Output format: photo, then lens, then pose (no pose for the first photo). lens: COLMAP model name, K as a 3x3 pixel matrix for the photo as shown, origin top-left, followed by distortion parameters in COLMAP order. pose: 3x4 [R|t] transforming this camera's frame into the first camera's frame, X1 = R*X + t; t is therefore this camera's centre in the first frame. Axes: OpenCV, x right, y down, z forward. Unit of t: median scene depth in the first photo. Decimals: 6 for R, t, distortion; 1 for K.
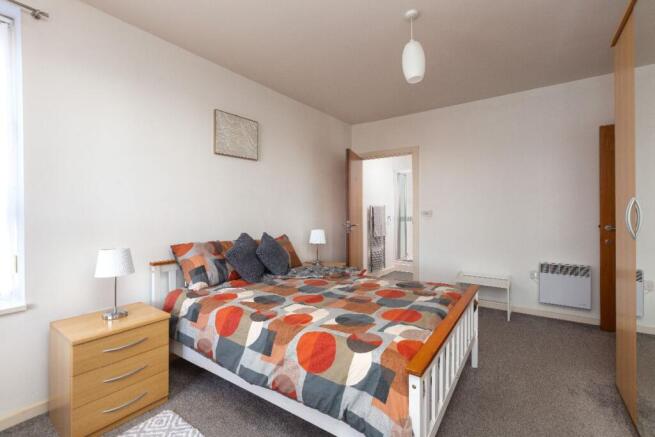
lens RADIAL K [[299.3, 0, 325.3], [0, 299.3, 209.6], [0, 0, 1]] dist [0.001129, 0.000235]
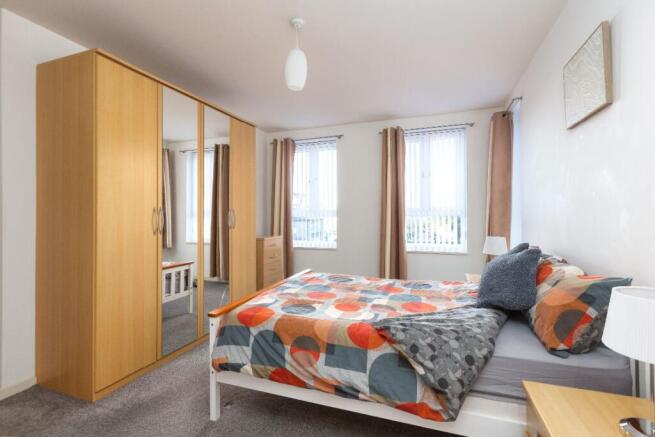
lens RADIAL K [[299.3, 0, 325.3], [0, 299.3, 209.6], [0, 0, 1]] dist [0.001129, 0.000235]
pose [[-0.960870, 0.000764, -0.276998, 0.312160], [0.004612, 0.999902, -0.013242, 0.006828], [0.276960, -0.014002, -0.960779, 2.107696]]
